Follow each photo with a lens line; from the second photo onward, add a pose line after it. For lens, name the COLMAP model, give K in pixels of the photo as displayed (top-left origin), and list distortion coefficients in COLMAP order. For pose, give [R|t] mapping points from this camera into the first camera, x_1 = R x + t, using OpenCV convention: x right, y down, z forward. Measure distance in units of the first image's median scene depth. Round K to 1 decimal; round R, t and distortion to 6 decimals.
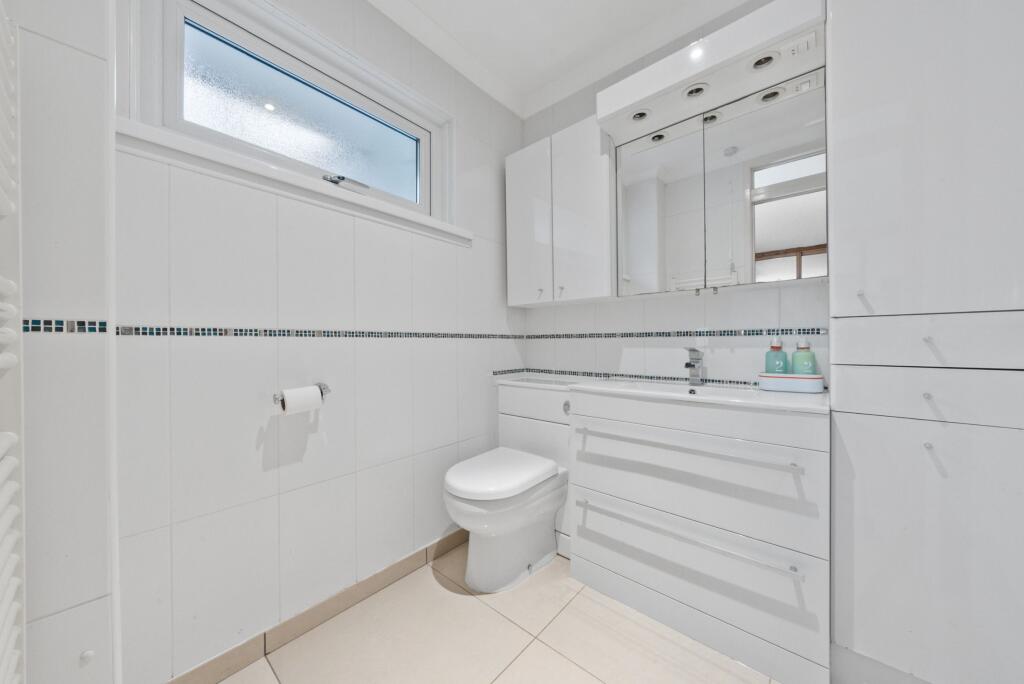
lens RADIAL K [[356.3, 0, 513.5], [0, 356.3, 342.4], [0, 0, 1]] dist [-0.002469, 0.000115]
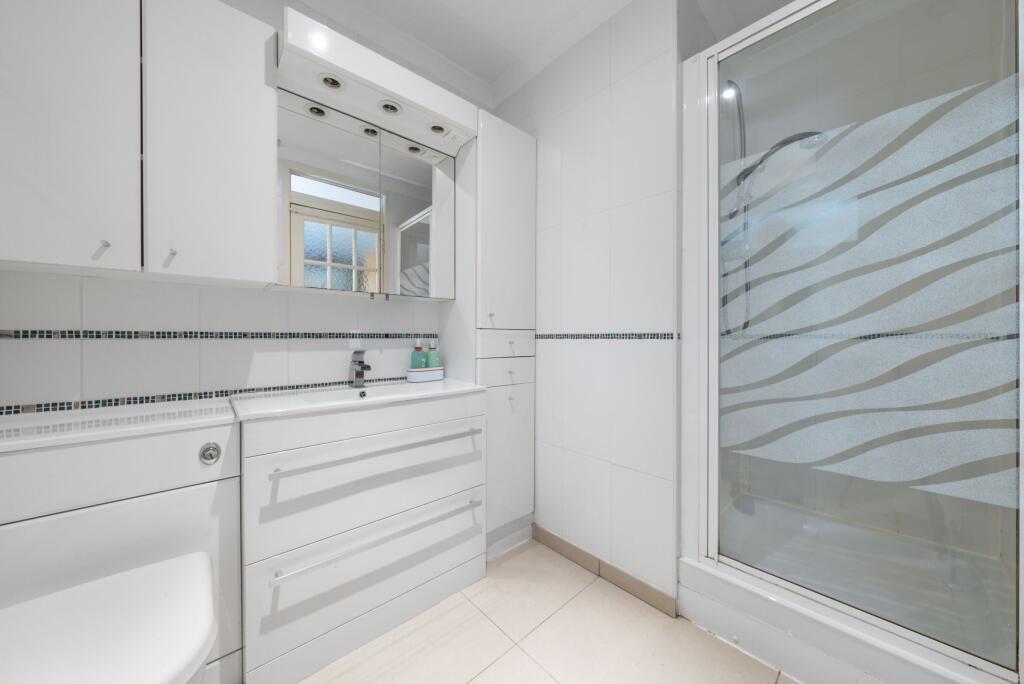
lens RADIAL K [[356.3, 0, 514.3], [0, 356.3, 340.2], [0, 0, 1]] dist [-0.002469, 0.000115]
pose [[0.109877, 0.006710, 0.993922, -0.461888], [0.005181, 0.999960, -0.007323, -0.003048], [-0.993932, 0.005954, 0.109838, 0.482220]]
